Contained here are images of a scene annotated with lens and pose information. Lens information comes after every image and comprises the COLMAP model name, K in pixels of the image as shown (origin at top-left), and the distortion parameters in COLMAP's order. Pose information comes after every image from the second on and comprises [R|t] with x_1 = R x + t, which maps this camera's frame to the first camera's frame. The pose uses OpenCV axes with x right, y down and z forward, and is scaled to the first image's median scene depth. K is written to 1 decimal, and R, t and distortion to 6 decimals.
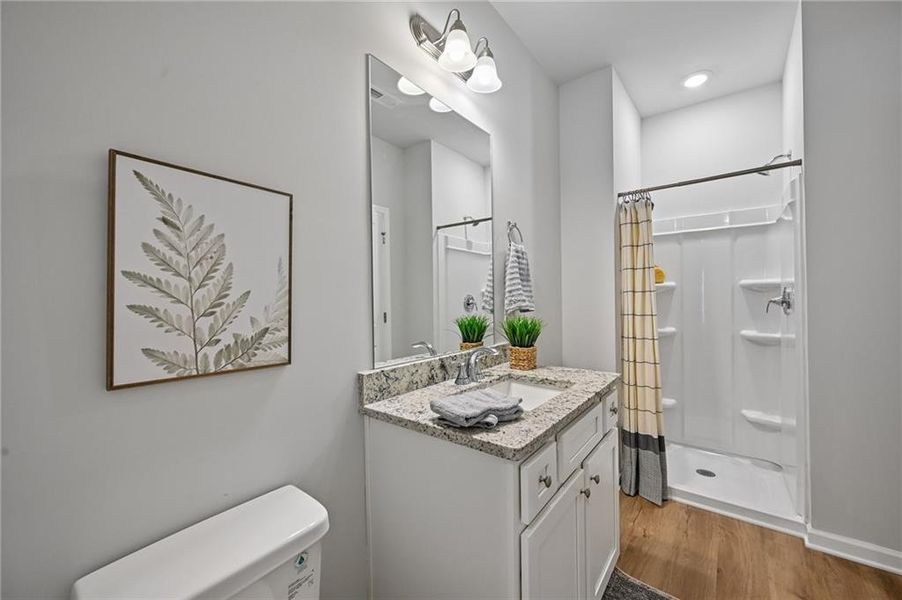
lens RADIAL K [[351.6, 0, 452.8], [0, 351.6, 302.8], [0, 0, 1]] dist [0.001476, -0.000724]
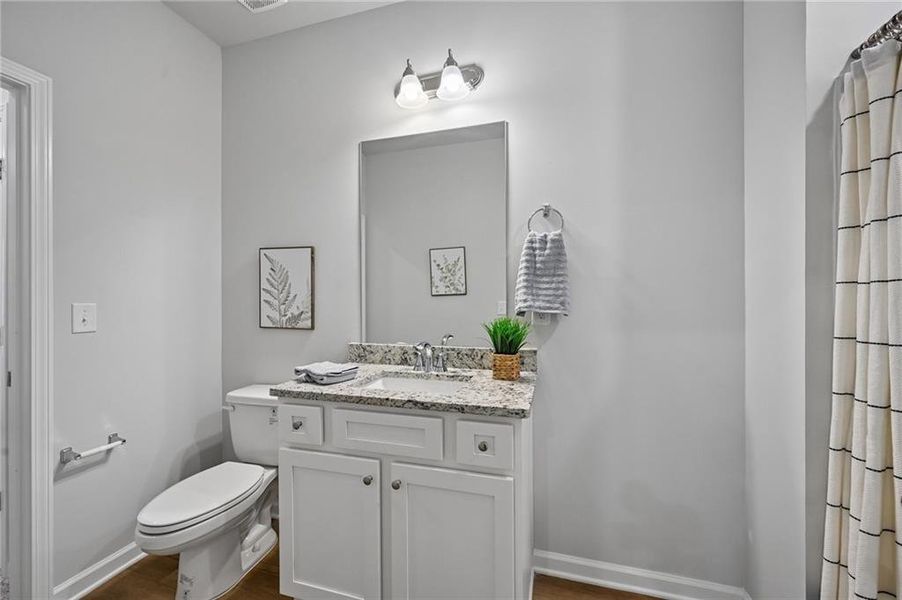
lens RADIAL K [[351.6, 0, 447.9], [0, 351.6, 305.1], [0, 0, 1]] dist [0.001476, -0.000724]
pose [[0.371117, 0.026480, -0.928209, 1.790869], [-0.010524, 0.999649, 0.024310, -0.027677], [0.928527, 0.000746, 0.371265, 1.013519]]
